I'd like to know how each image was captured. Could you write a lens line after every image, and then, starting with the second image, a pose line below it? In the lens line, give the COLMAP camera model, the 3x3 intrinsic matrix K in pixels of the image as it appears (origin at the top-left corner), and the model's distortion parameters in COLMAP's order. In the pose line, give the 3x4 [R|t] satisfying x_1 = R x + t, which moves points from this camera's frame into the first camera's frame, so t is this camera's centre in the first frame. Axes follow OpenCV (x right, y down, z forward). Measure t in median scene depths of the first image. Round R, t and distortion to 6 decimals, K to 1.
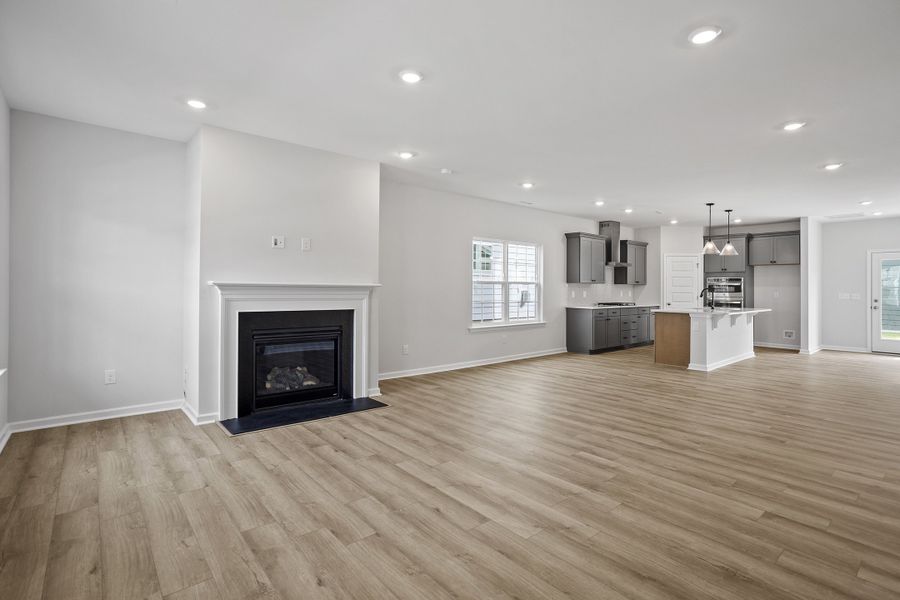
lens RADIAL K [[434.1, 0, 451.0], [0, 434.1, 282.4], [0, 0, 1]] dist [-0.034183, 0.011474]
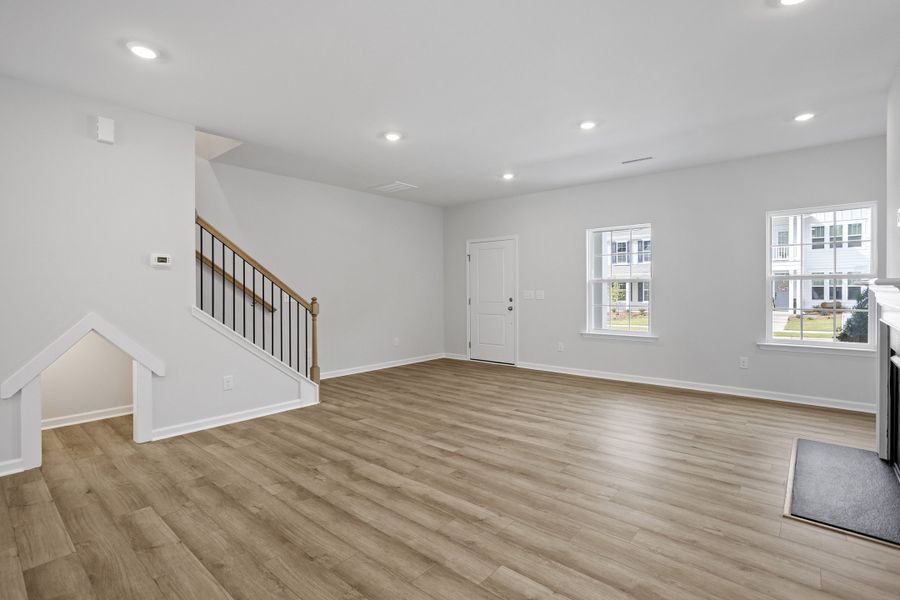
lens RADIAL K [[434.1, 0, 445.5], [0, 434.1, 291.7], [0, 0, 1]] dist [-0.034183, 0.011474]
pose [[-0.987780, -0.001756, -0.155842, 0.525340], [-0.000203, 0.999950, -0.009980, 0.035375], [0.155852, -0.009826, -0.987732, 2.189507]]
